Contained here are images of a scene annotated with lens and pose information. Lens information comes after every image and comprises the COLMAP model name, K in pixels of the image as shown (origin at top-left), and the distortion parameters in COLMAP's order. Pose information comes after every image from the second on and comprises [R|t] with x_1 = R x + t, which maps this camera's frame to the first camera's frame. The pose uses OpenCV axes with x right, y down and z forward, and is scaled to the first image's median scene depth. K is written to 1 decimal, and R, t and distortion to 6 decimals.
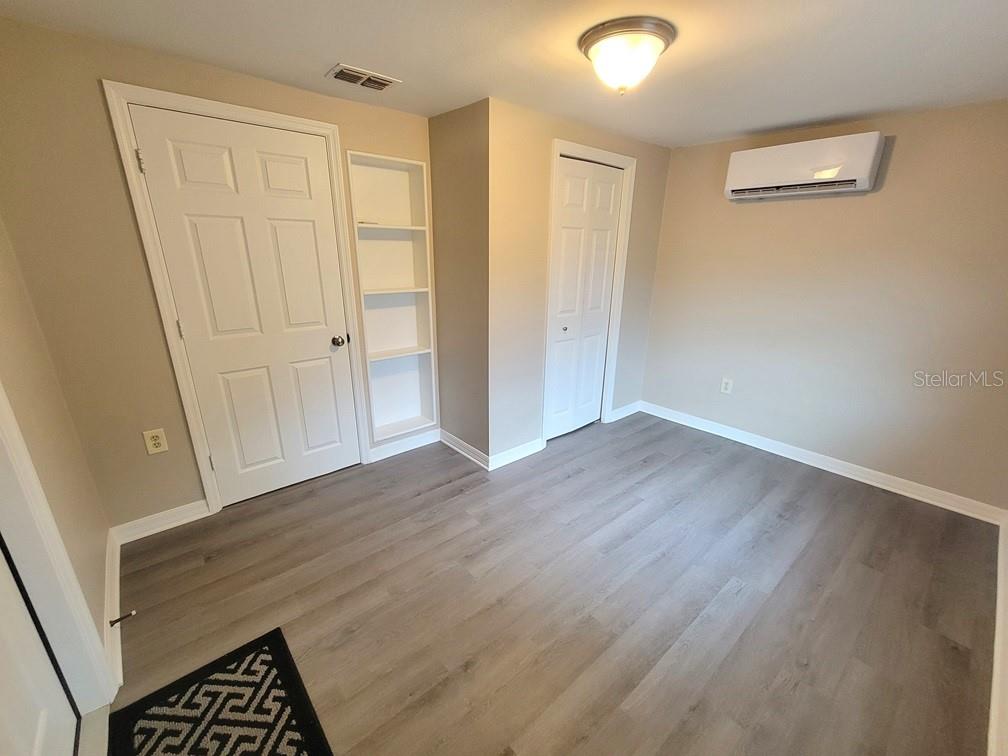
lens RADIAL K [[411.3, 0, 500.9], [0, 411.3, 384.2], [0, 0, 1]] dist [0.001650, -0.001634]
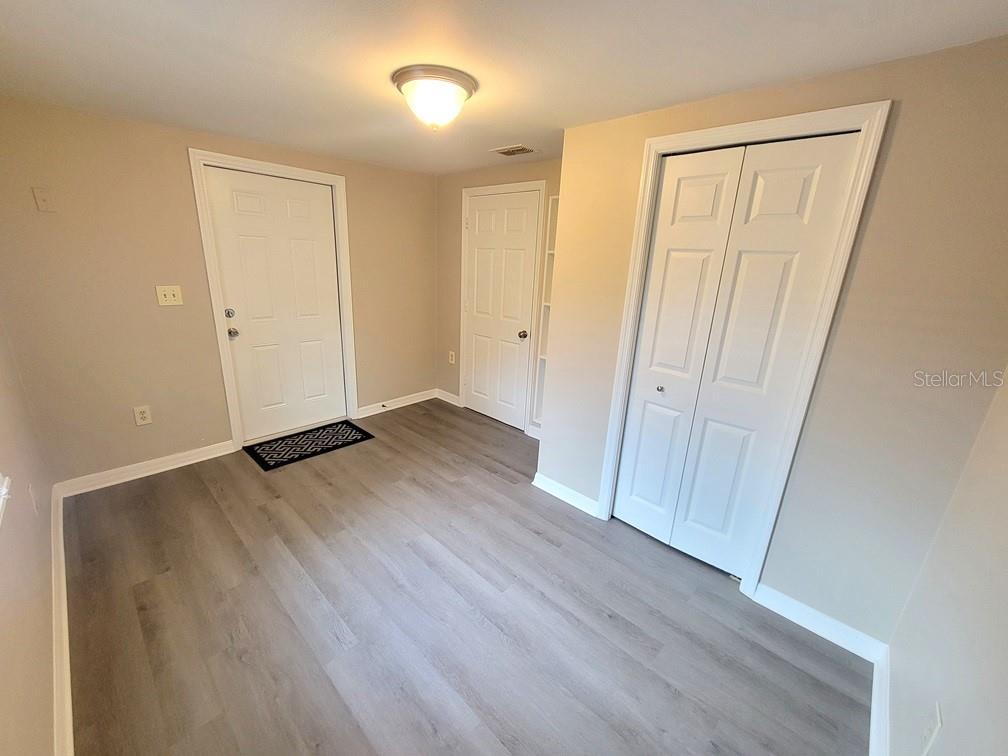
lens RADIAL K [[411.3, 0, 500.9], [0, 411.3, 384.2], [0, 0, 1]] dist [0.001650, -0.001634]
pose [[0.105186, 0.286595, -0.952260, 1.175271], [-0.353945, 0.905656, 0.233472, -0.306067], [0.929332, 0.312490, 0.196702, 0.873416]]
